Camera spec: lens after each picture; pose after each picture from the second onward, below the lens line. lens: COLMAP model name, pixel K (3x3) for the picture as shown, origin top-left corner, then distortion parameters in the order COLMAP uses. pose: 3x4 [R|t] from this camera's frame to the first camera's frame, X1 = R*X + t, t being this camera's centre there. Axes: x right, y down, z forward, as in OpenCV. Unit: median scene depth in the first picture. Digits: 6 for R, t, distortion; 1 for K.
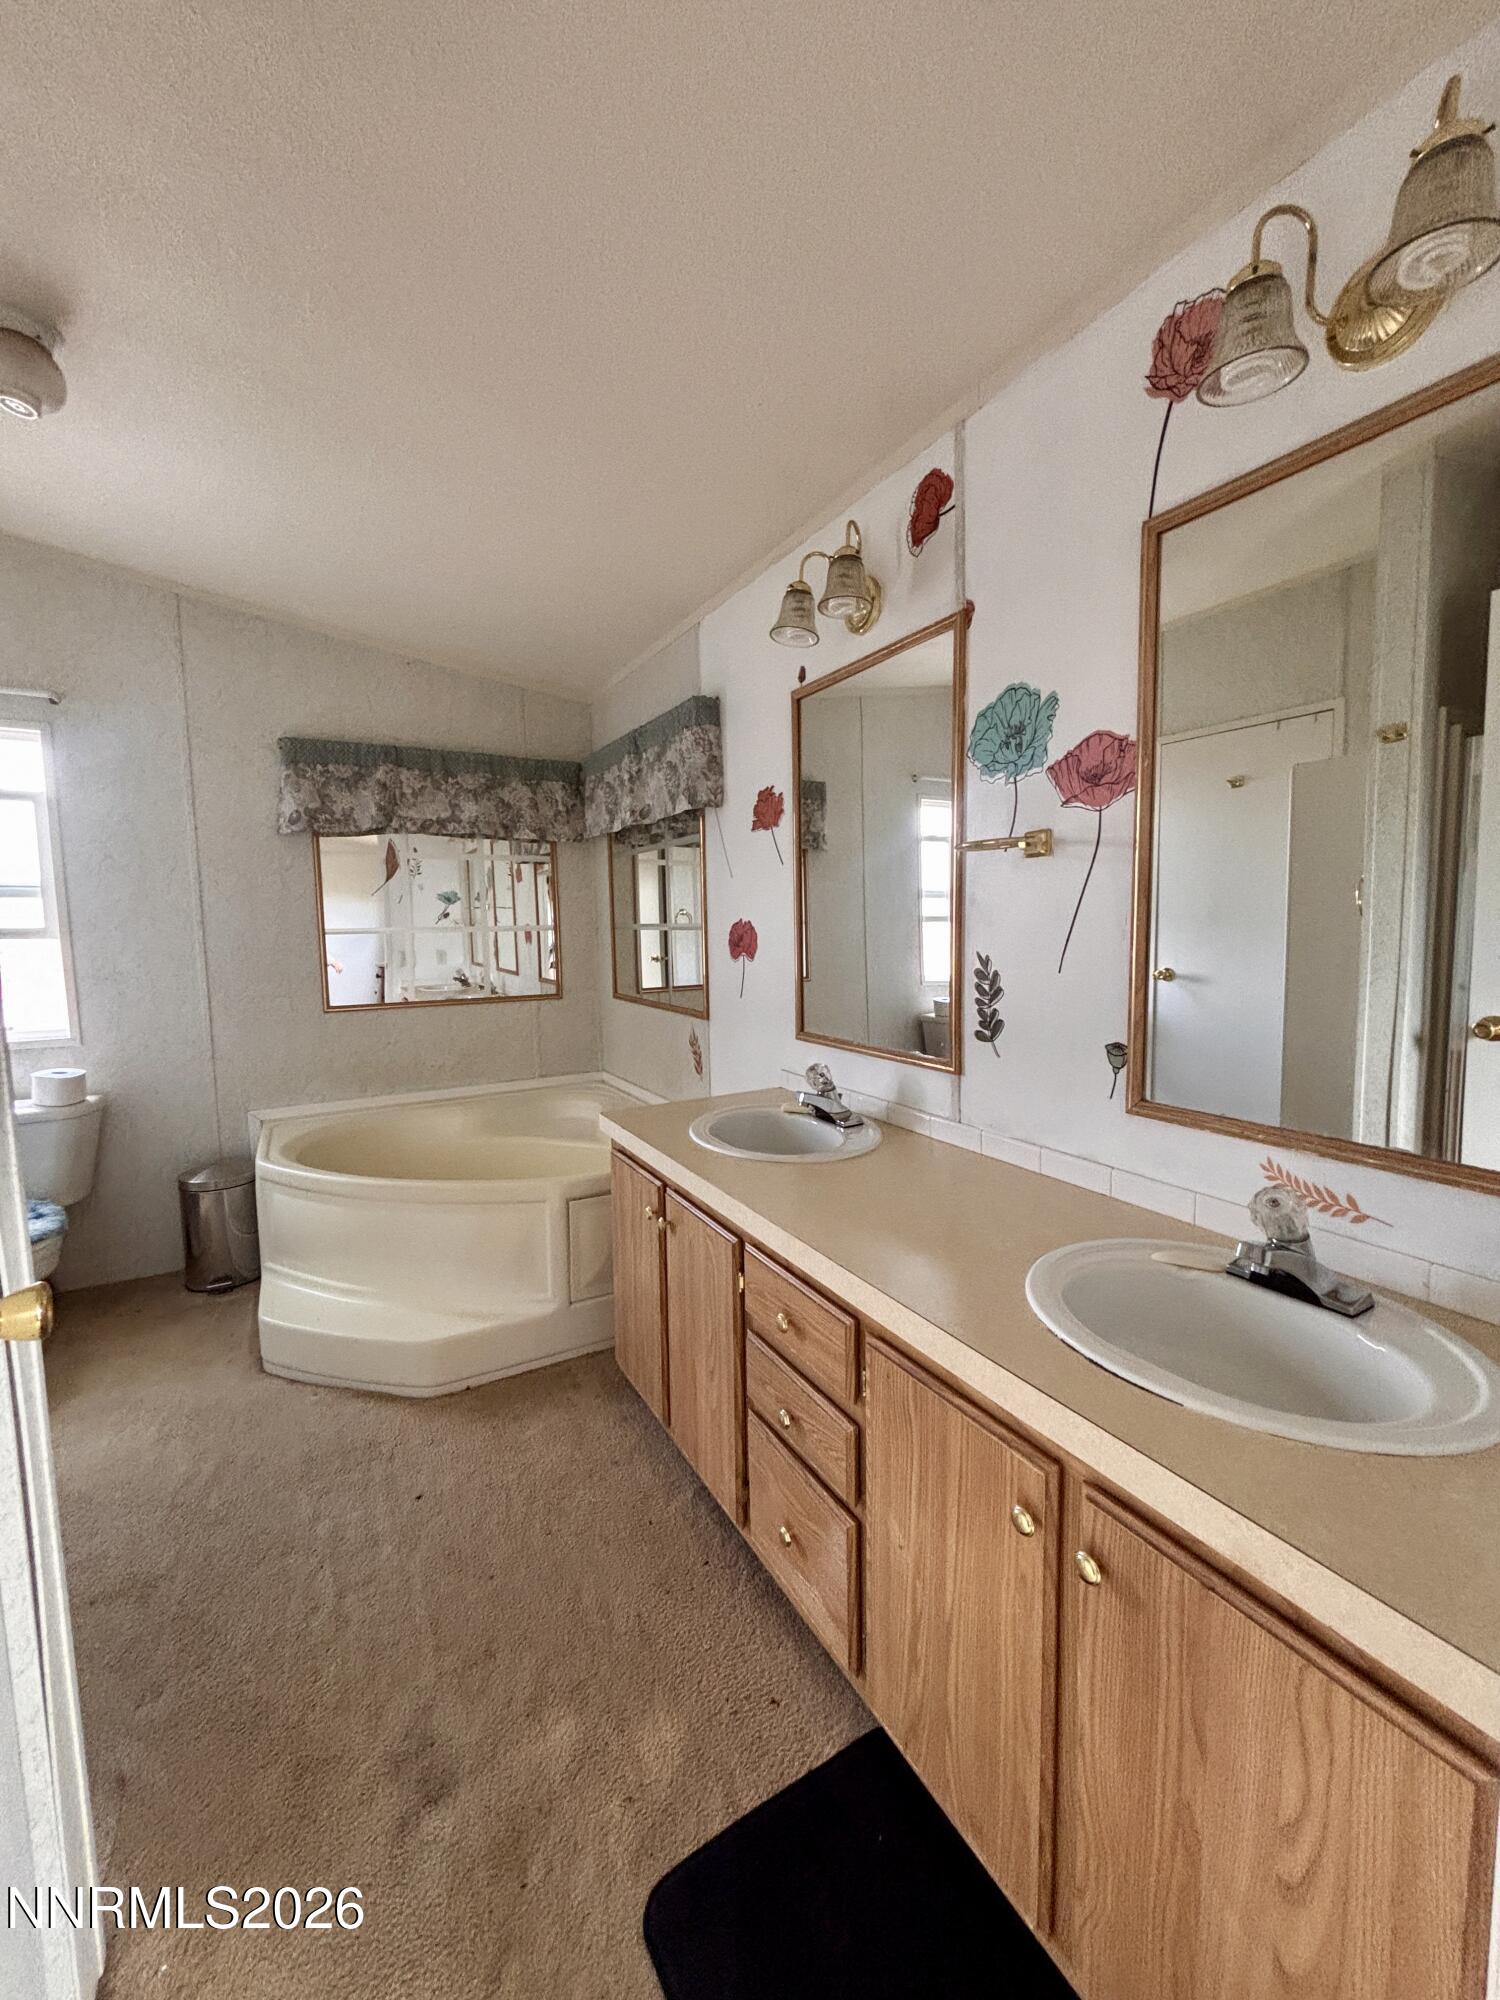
lens RADIAL K [[812.5, 0, 758.7], [0, 812.5, 1010.0], [0, 0, 1]] dist [-0.003603, 0.000417]
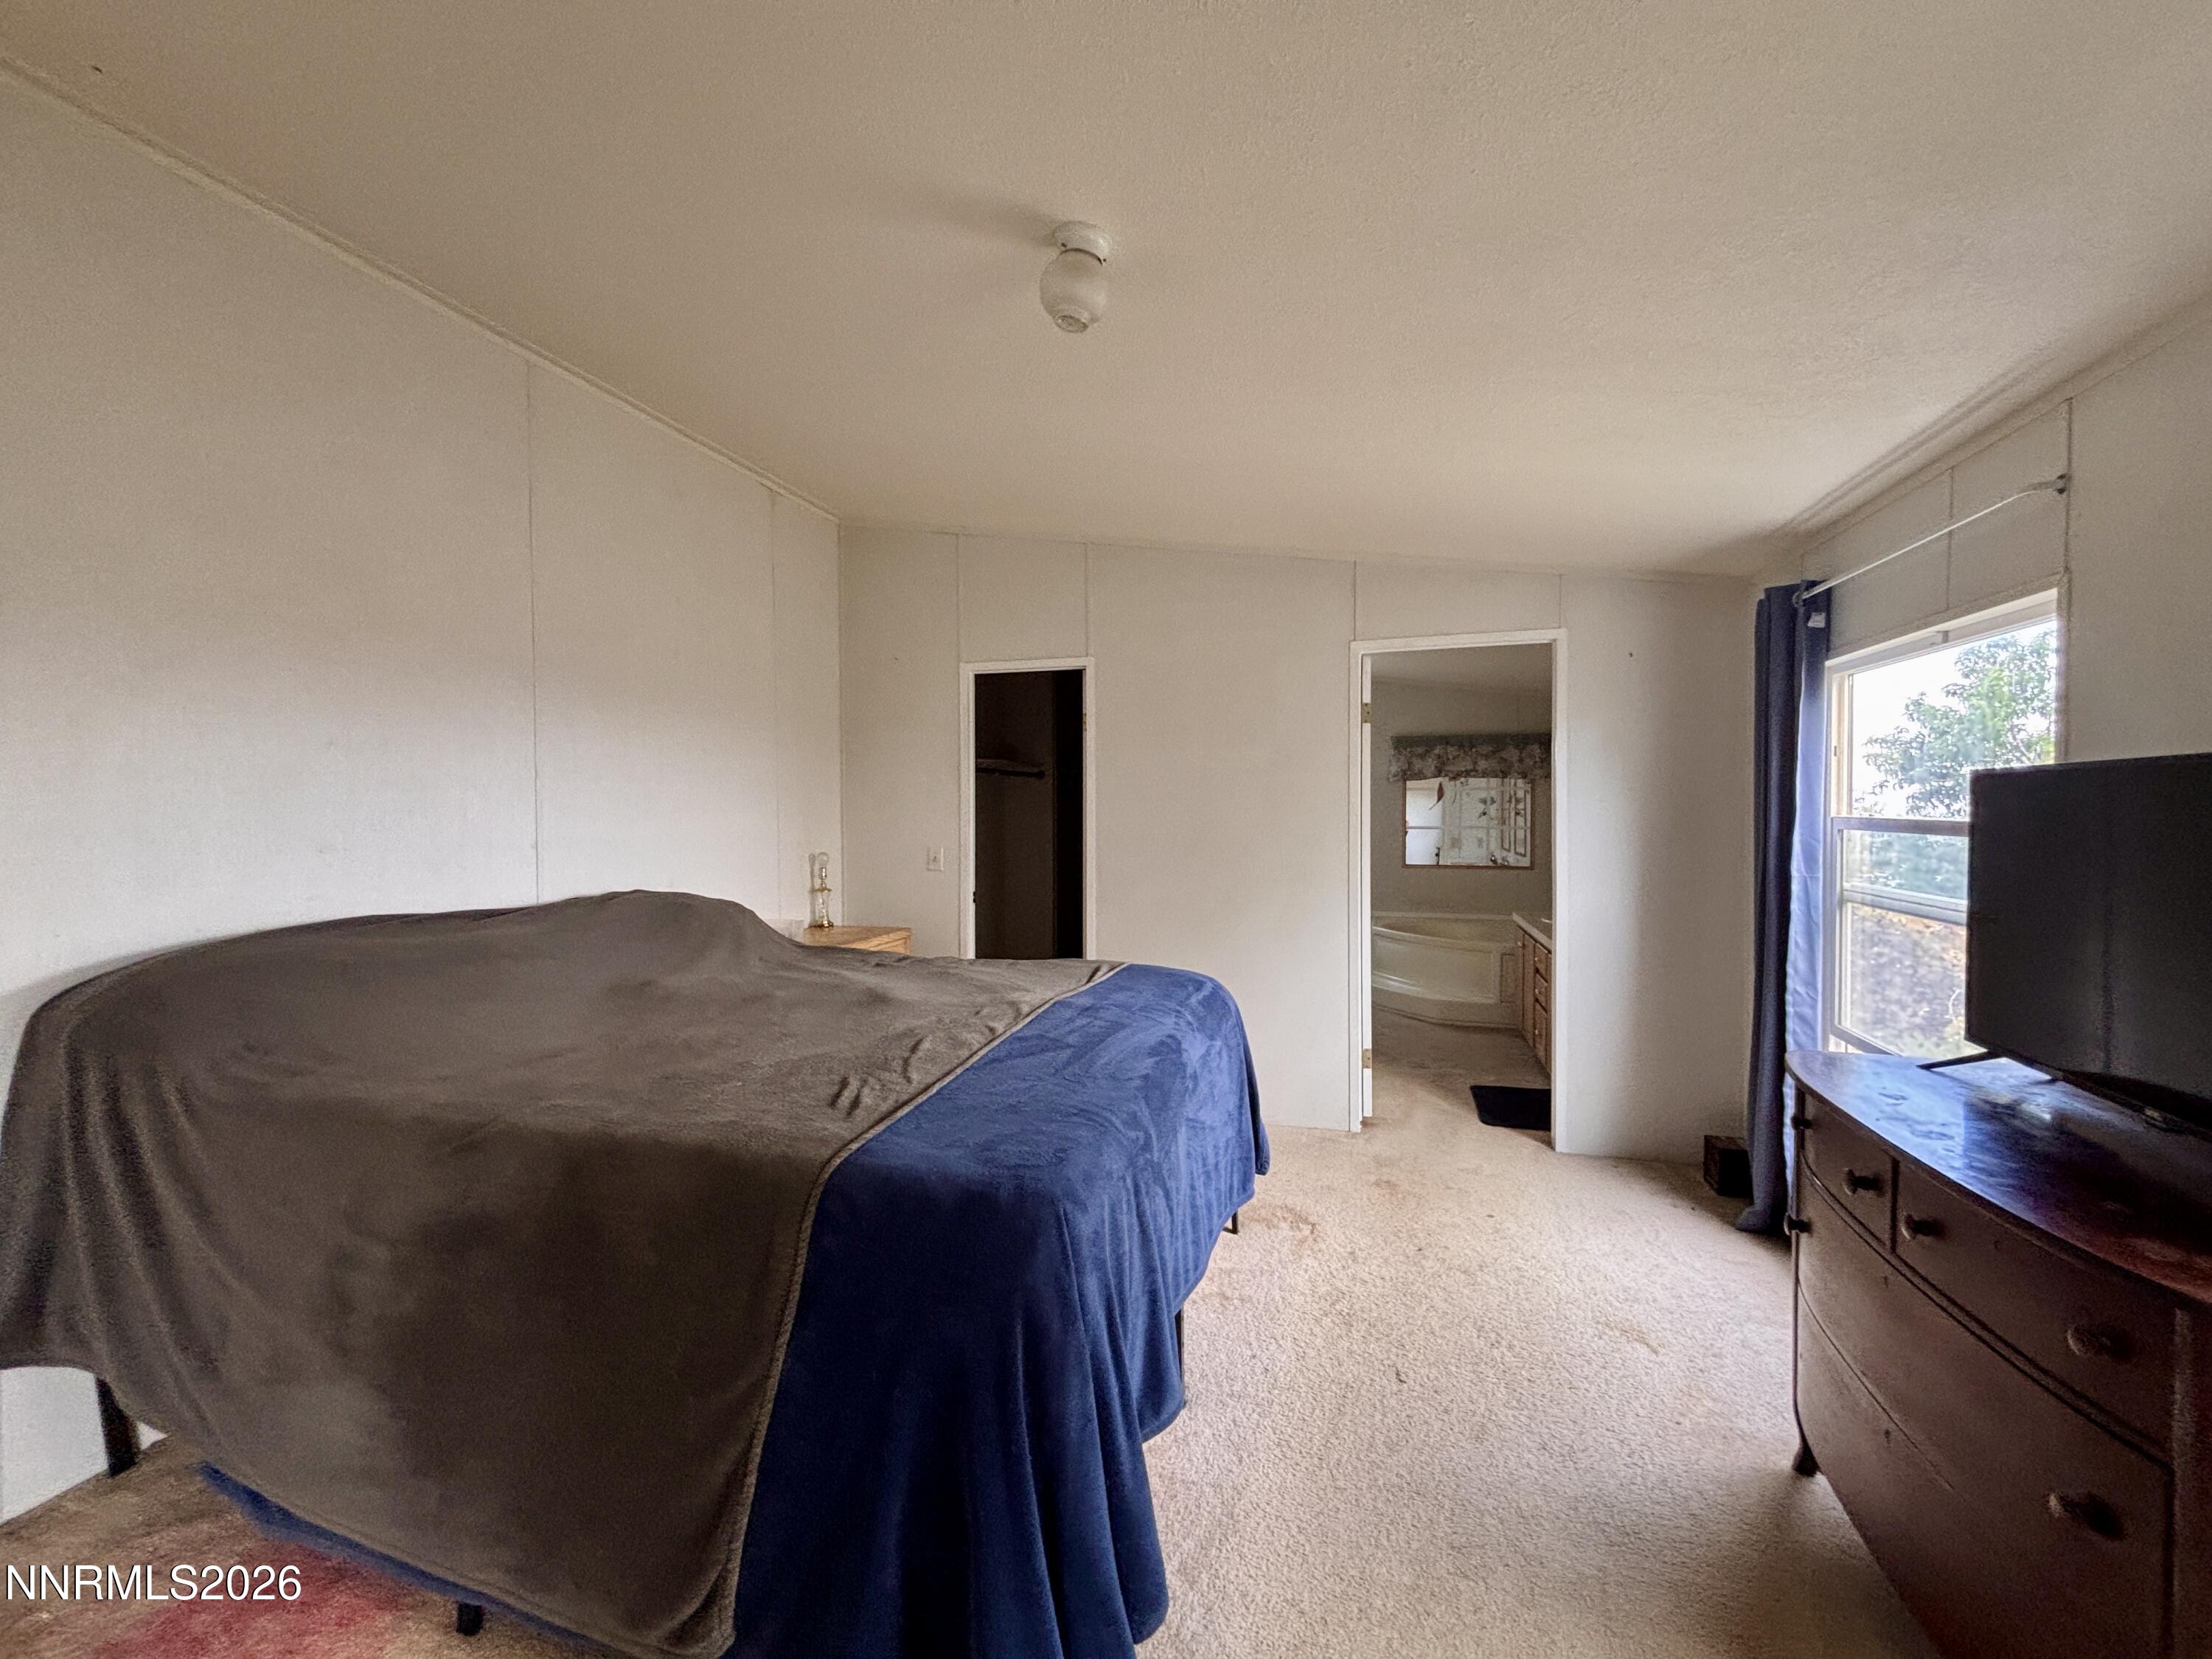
lens RADIAL K [[898.6, 0, 1083.7], [0, 898.6, 833.5], [0, 0, 1]] dist [-0.003603, 0.000417]
pose [[0.679963, 0.026655, -0.732761, 0.577238], [-0.082372, 0.995790, -0.040213, 0.075886], [0.728605, 0.087702, 0.679296, -1.138499]]
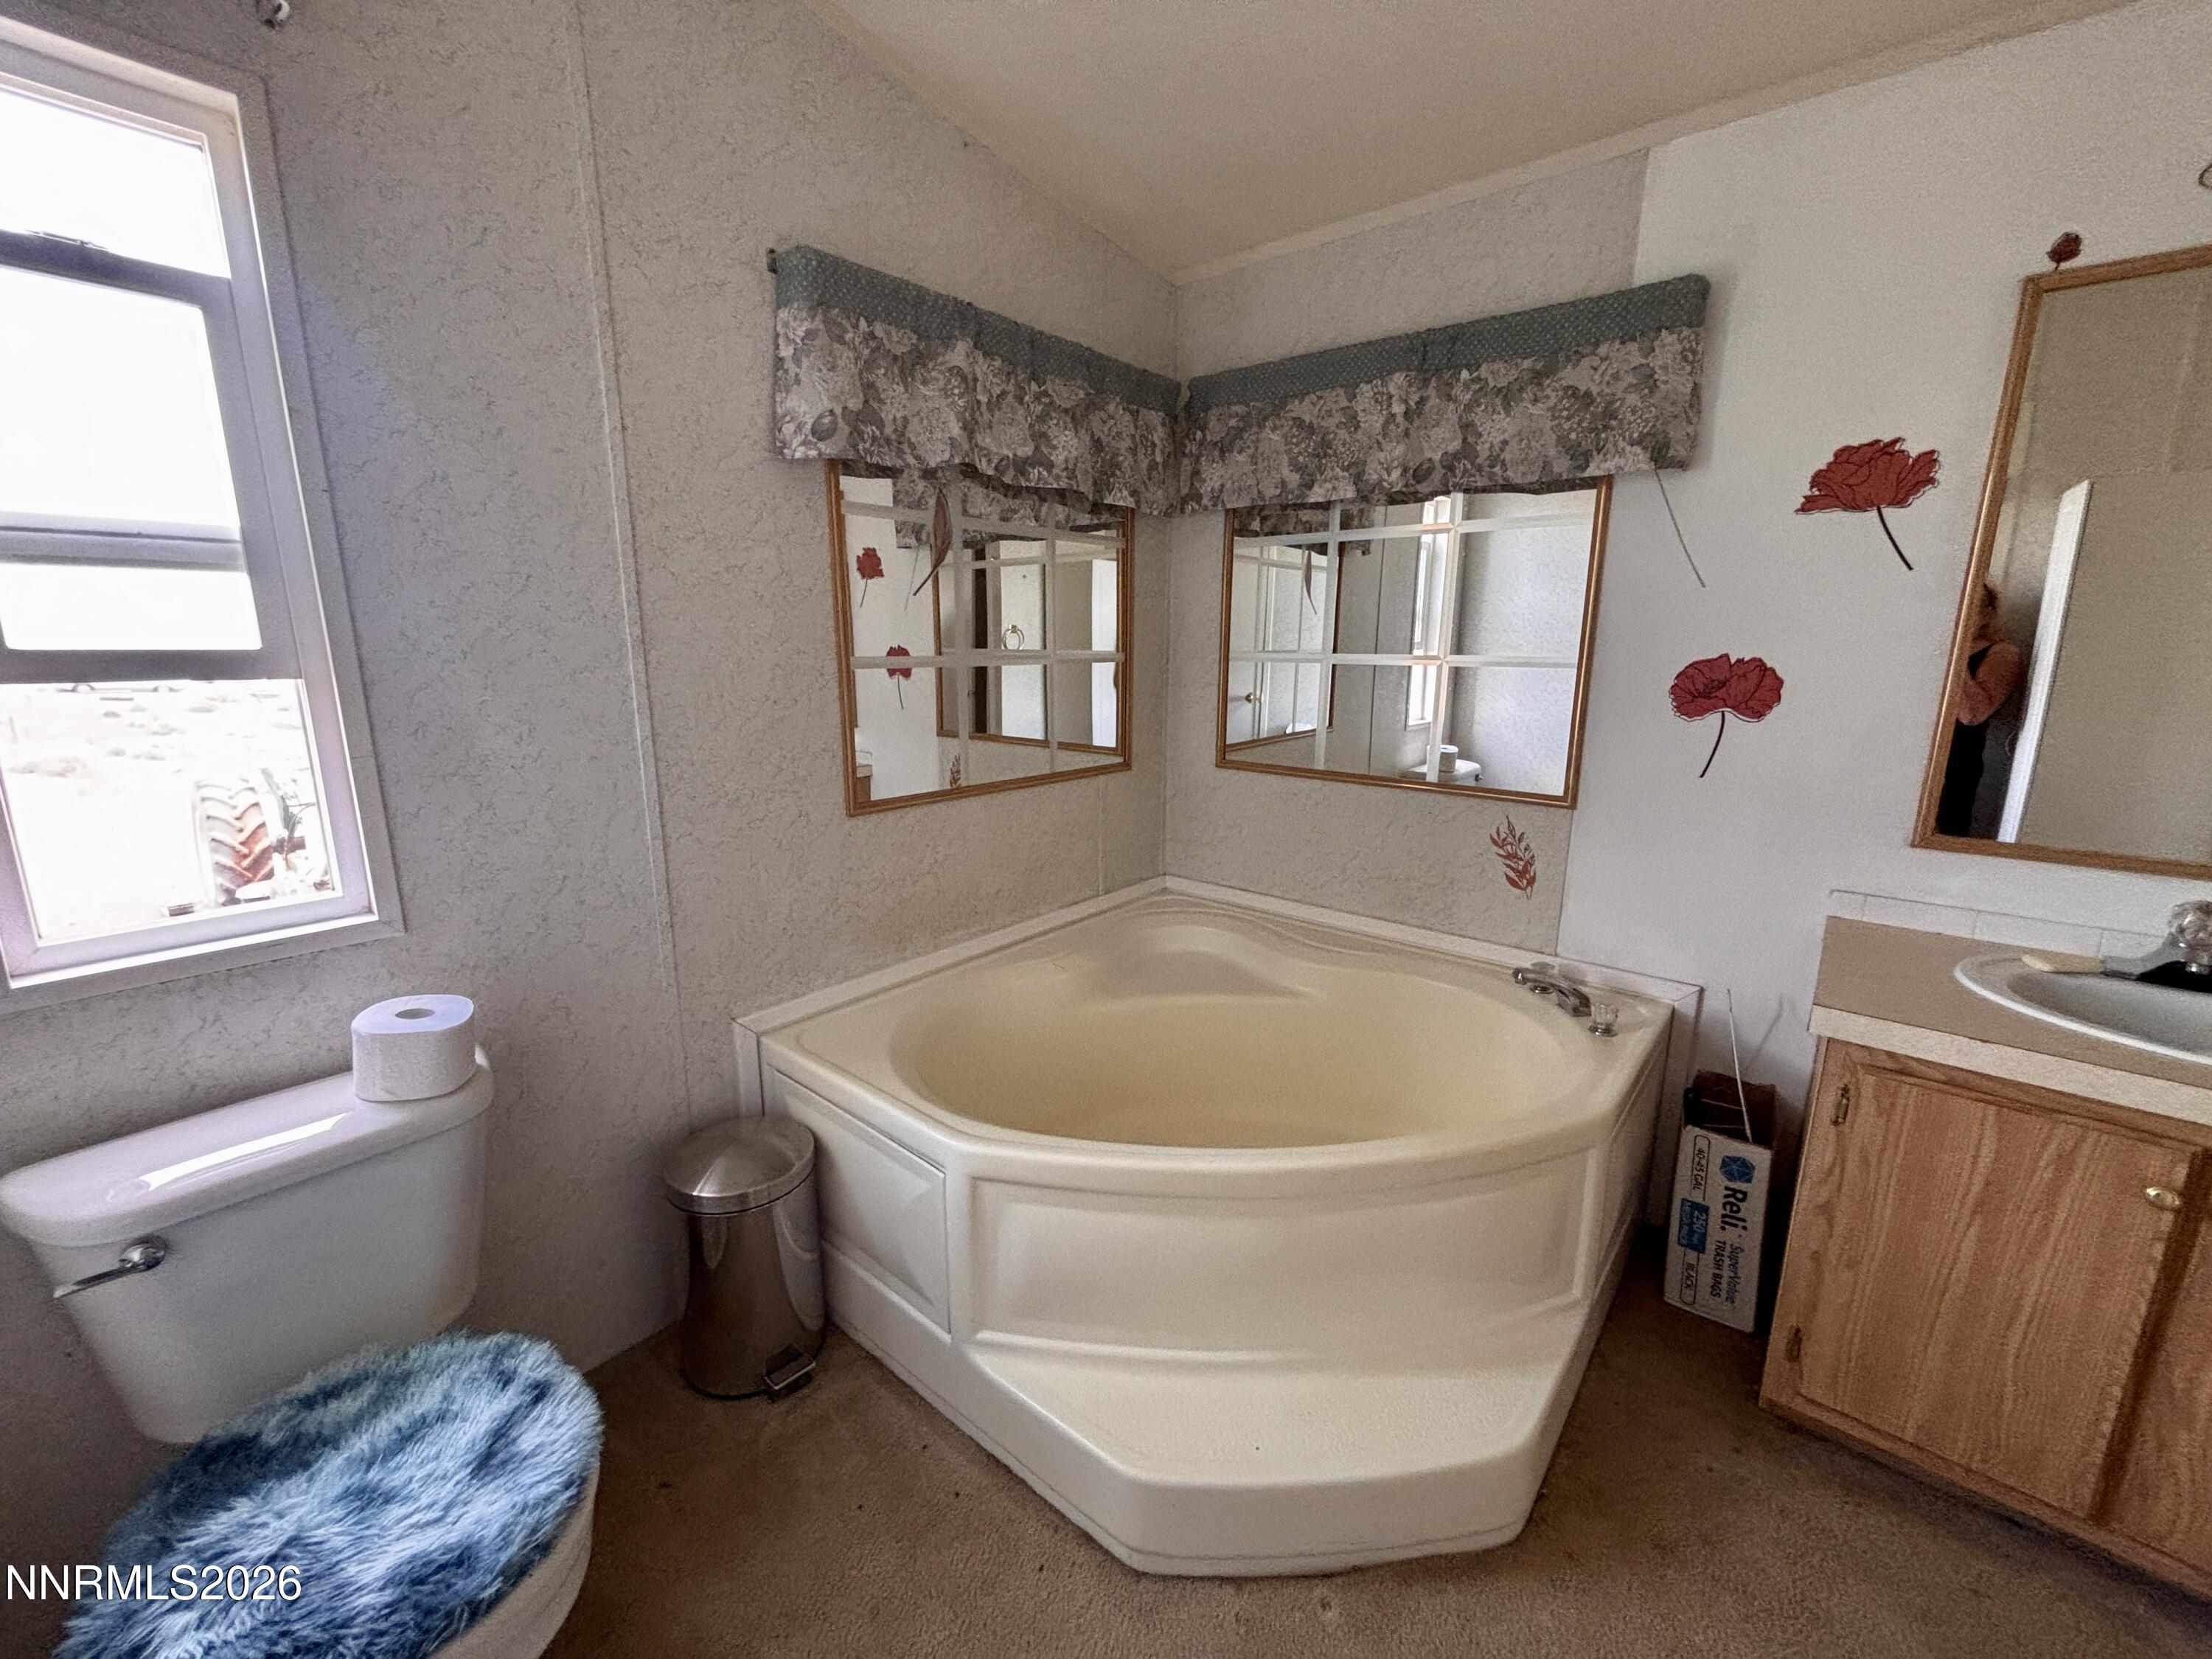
lens RADIAL K [[898.6, 0, 1092.9], [0, 898.6, 828.3], [0, 0, 1]] dist [-0.003603, 0.000417]
pose [[0.938399, -0.054531, 0.341223, -0.604496], [0.020709, 0.994570, 0.101990, -0.047611], [-0.344932, -0.088641, 0.934433, 0.411032]]
